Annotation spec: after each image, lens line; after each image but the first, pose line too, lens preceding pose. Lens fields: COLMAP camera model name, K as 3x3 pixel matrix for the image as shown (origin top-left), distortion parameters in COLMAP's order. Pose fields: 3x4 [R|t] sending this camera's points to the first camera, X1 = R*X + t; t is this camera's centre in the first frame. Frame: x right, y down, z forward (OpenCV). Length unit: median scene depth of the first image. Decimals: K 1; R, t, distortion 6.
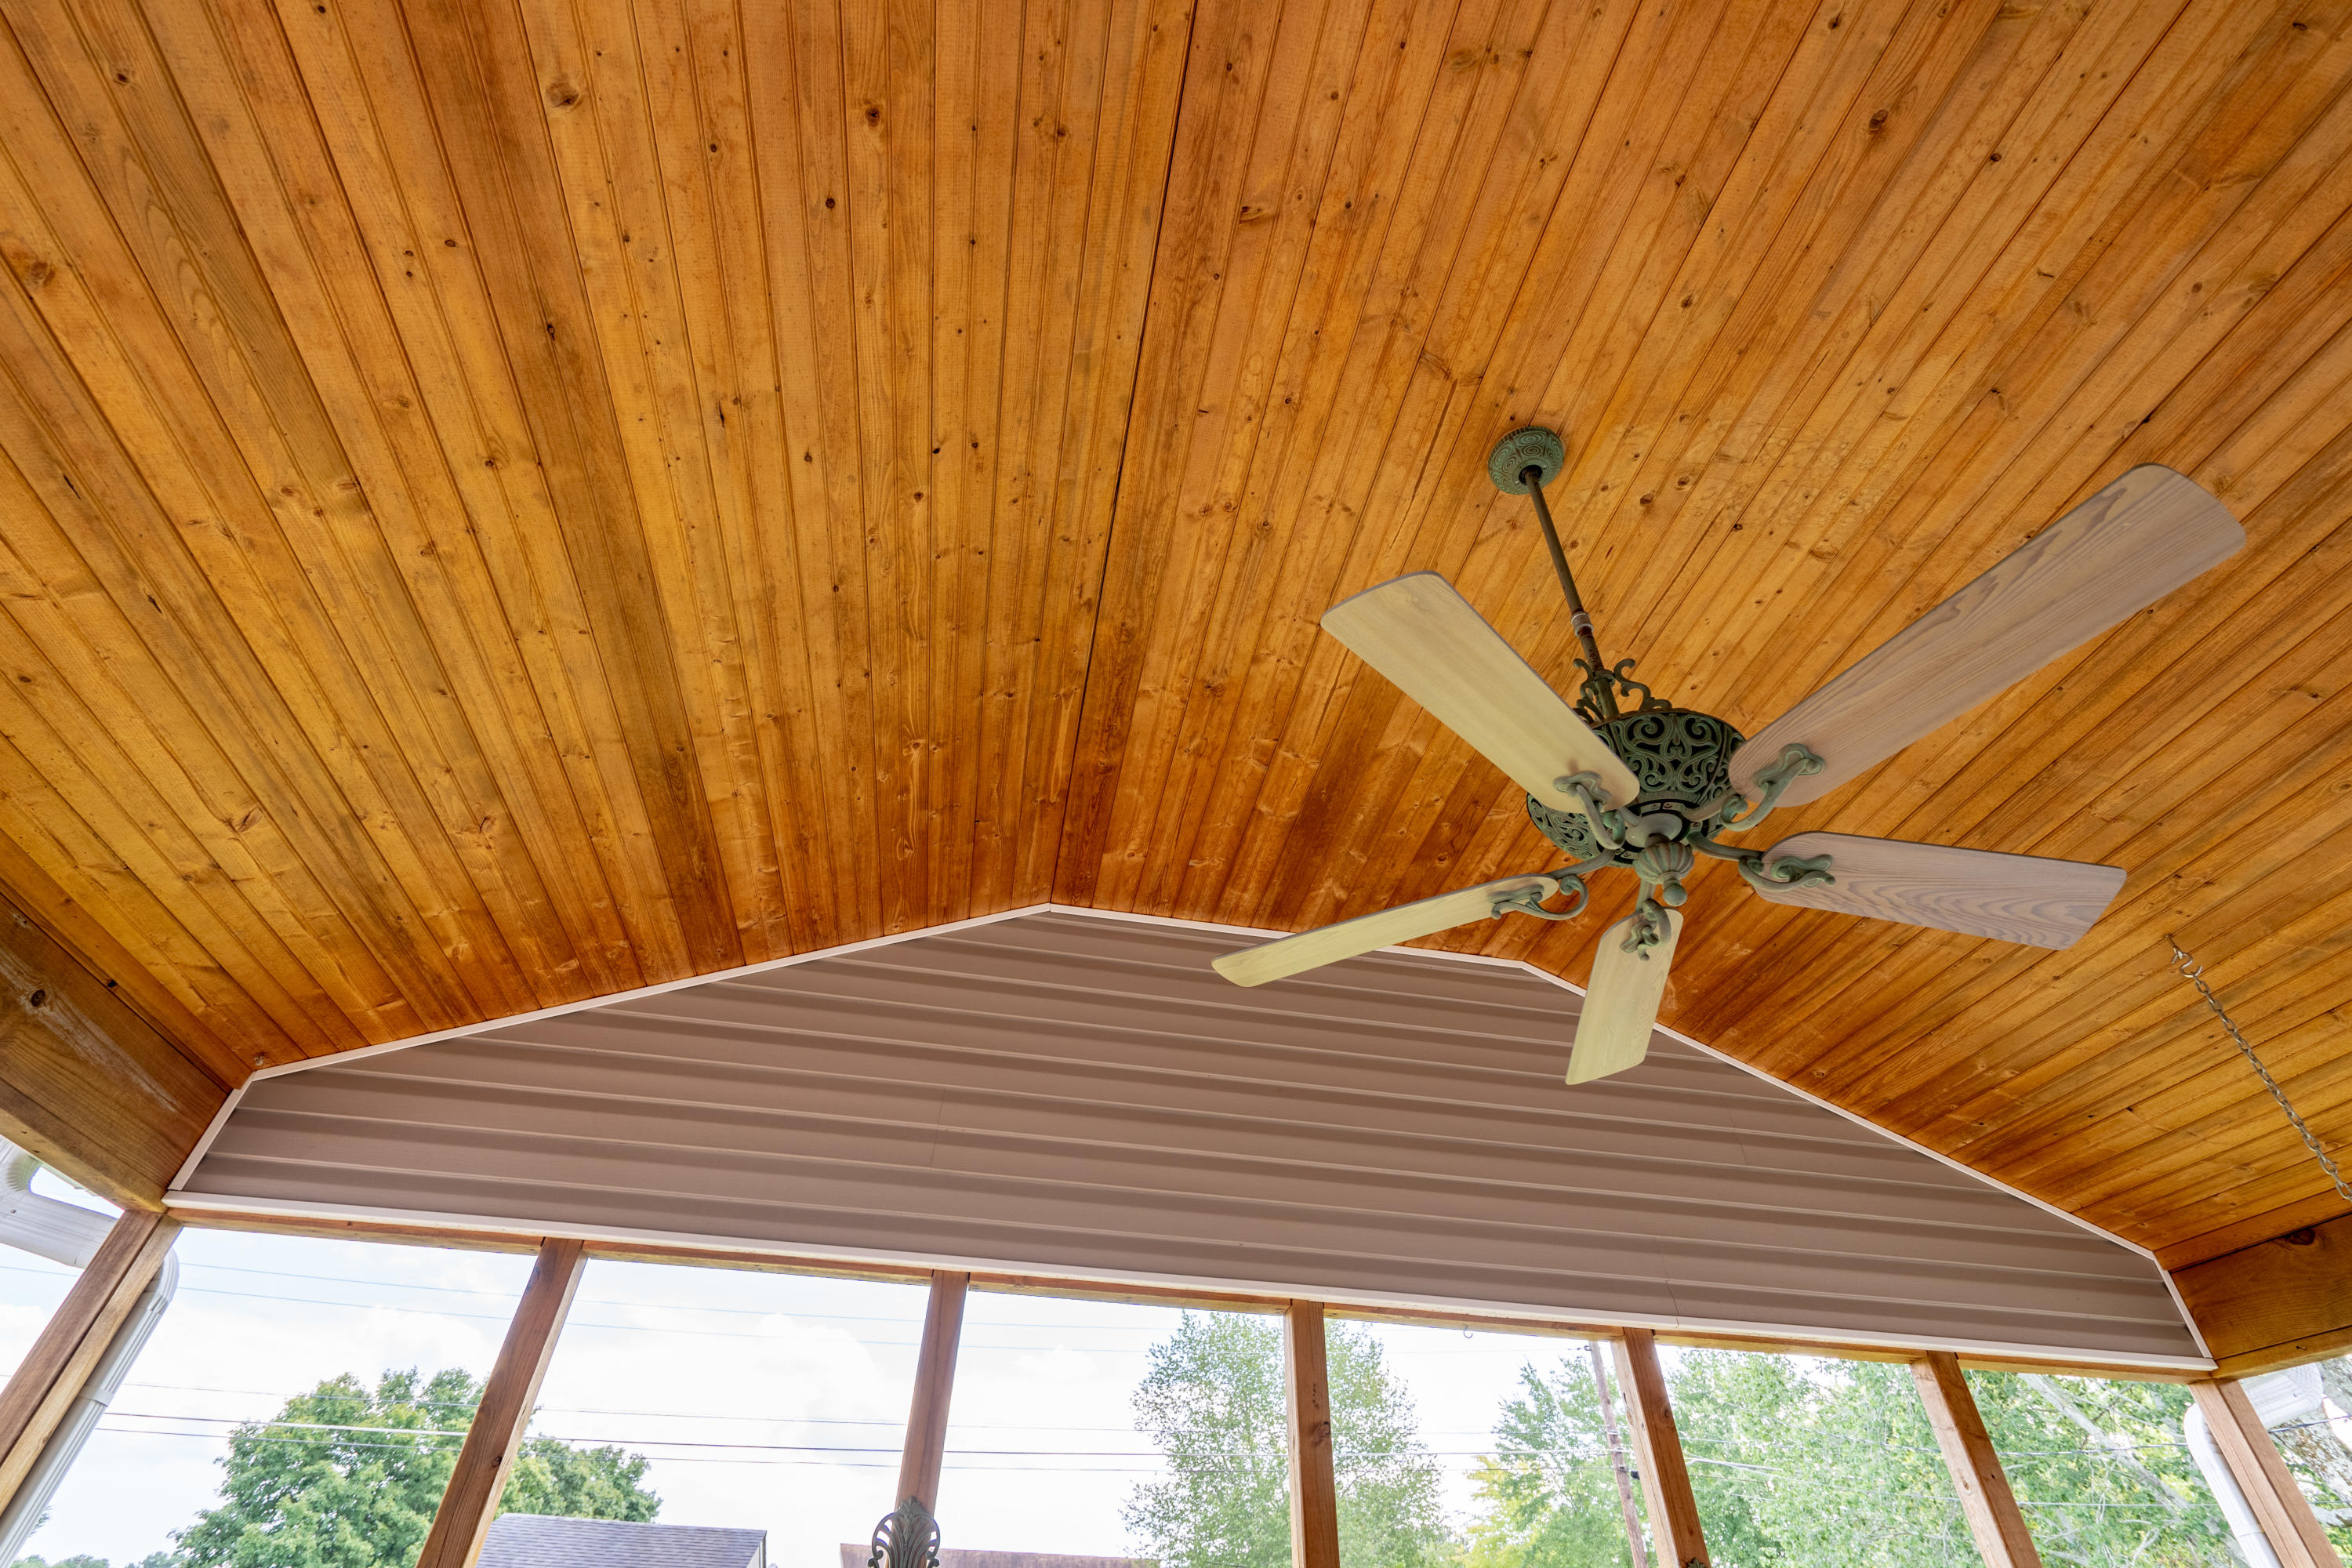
lens RADIAL K [[1063.1, 0, 1163.4], [0, 1063.1, 777.9], [0, 0, 1]] dist [-0.007401, 0.003652]
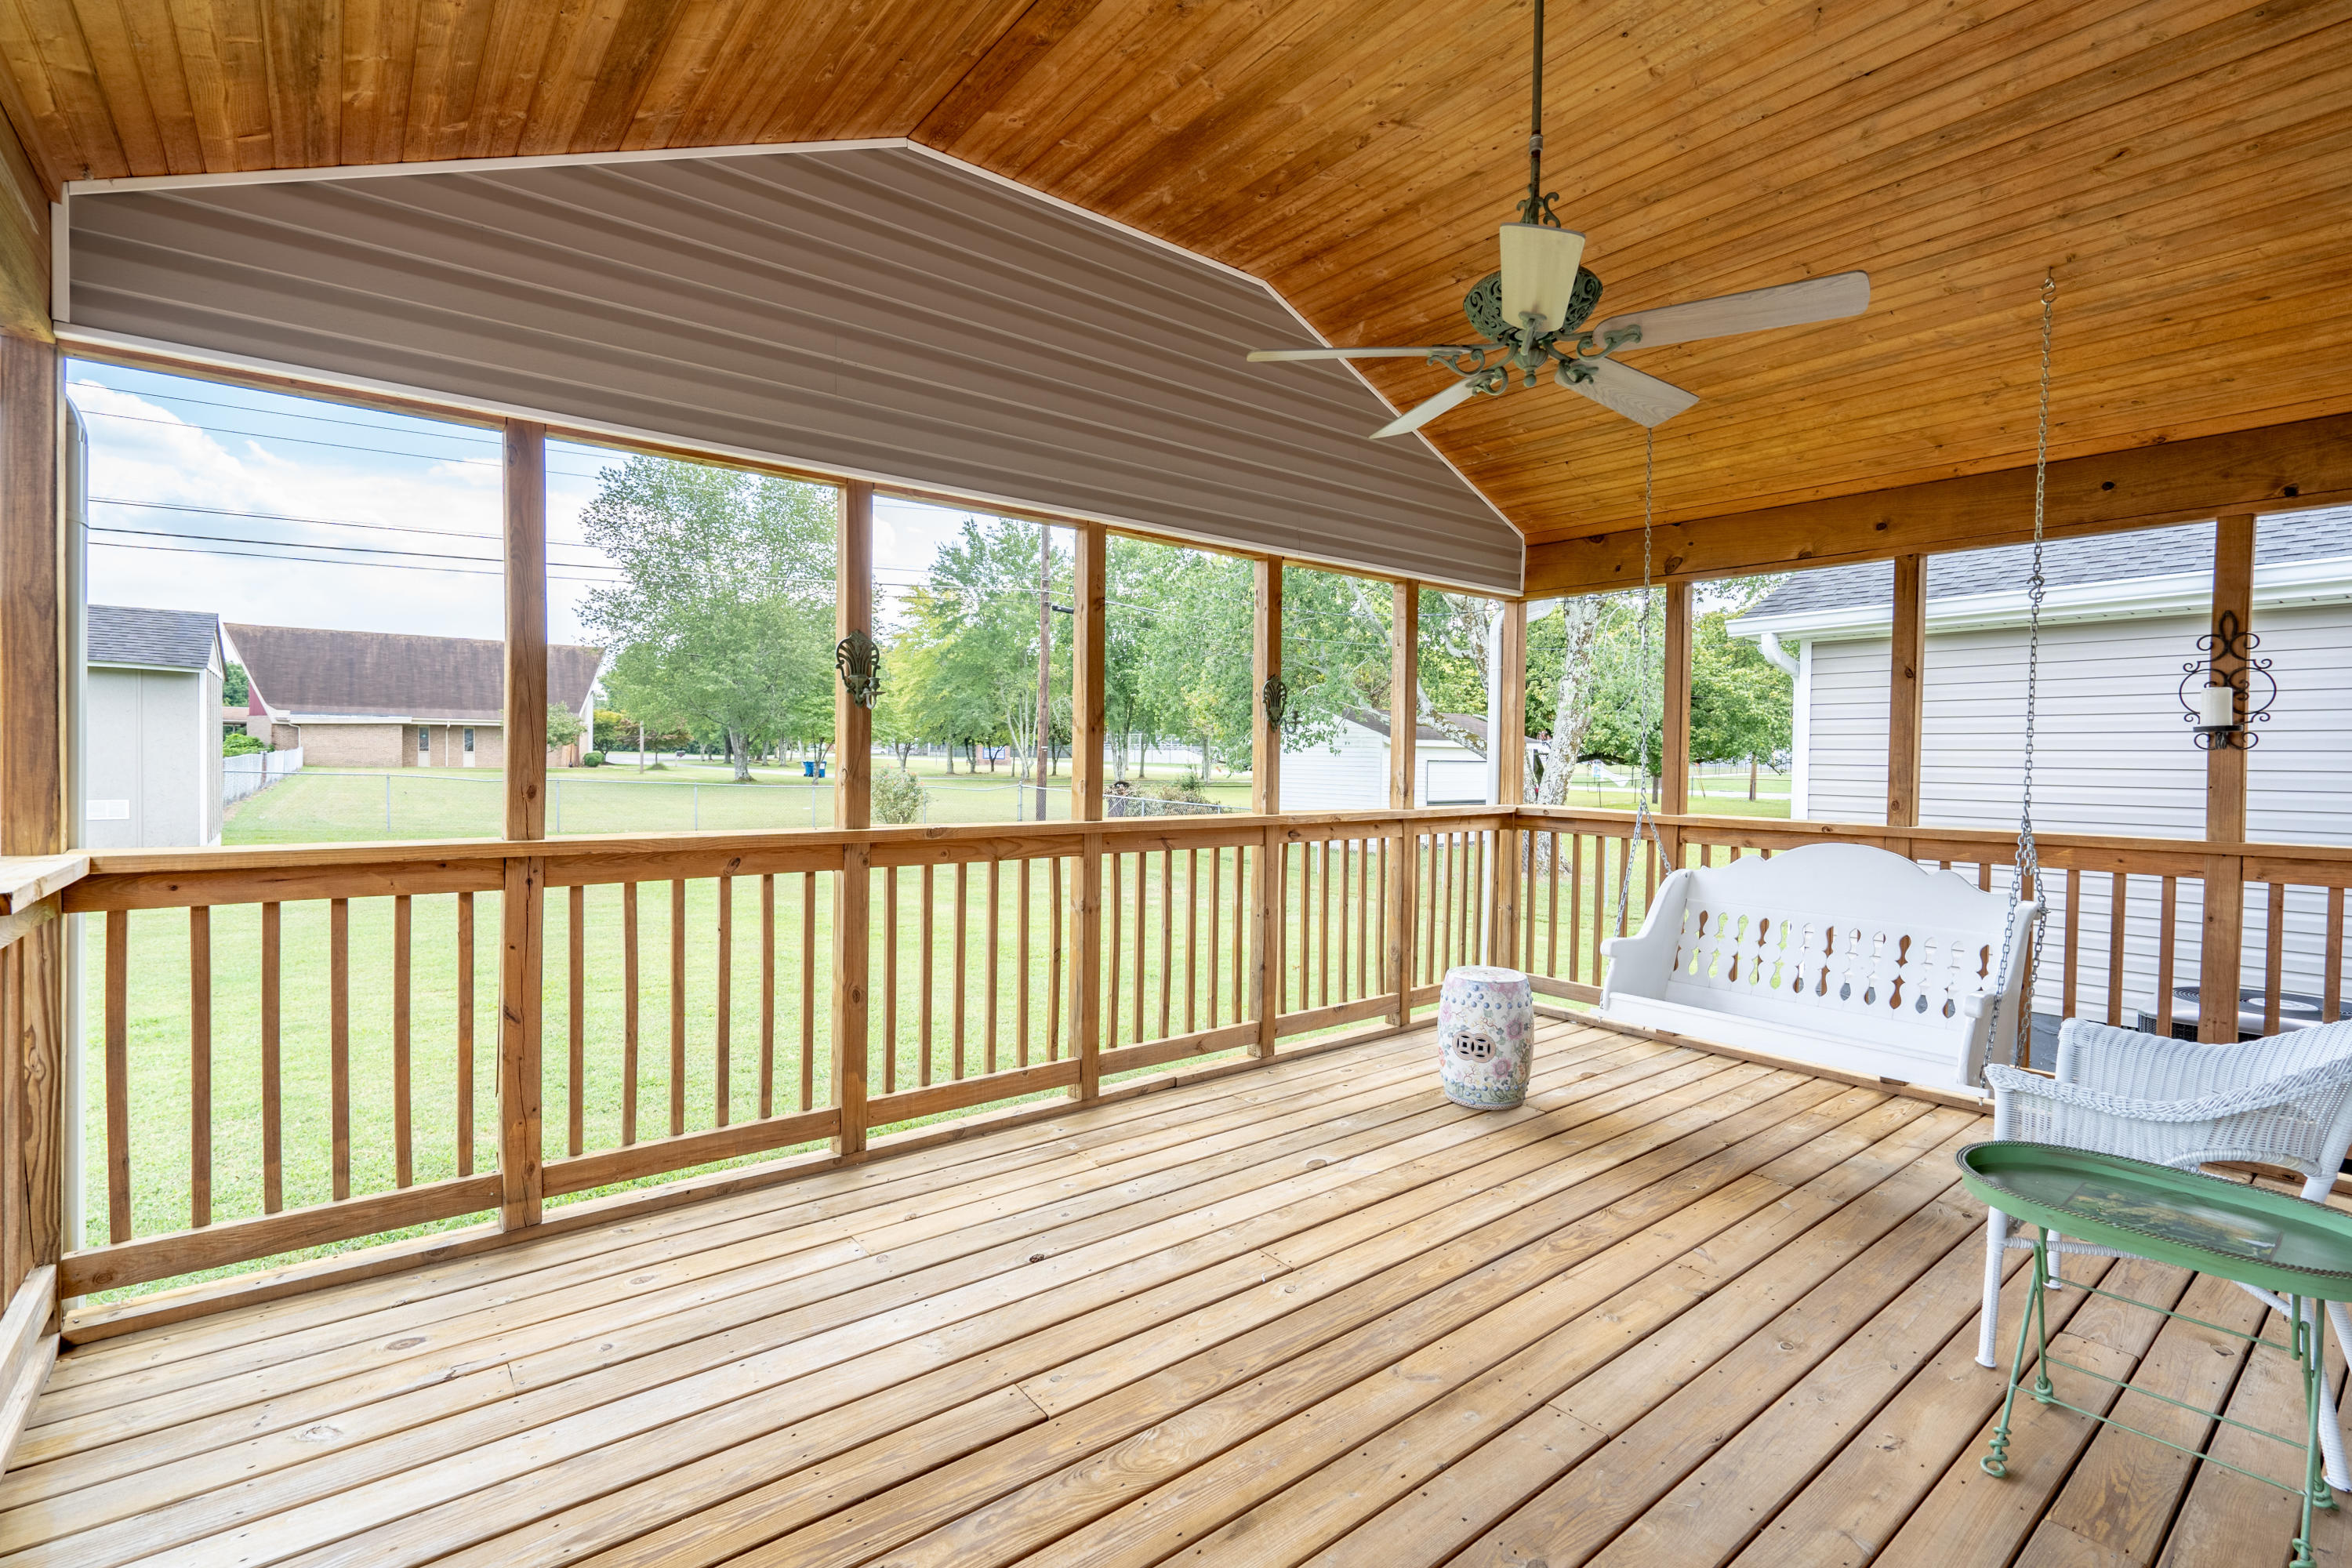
lens RADIAL K [[1063.1, 0, 1172.1], [0, 1063.1, 788.1], [0, 0, 1]] dist [-0.007401, 0.003652]
pose [[0.879182, -0.029379, 0.475579, -0.409544], [-0.306012, 0.730241, 0.610822, -0.132957], [-0.365232, -0.682557, 0.633025, -0.164674]]
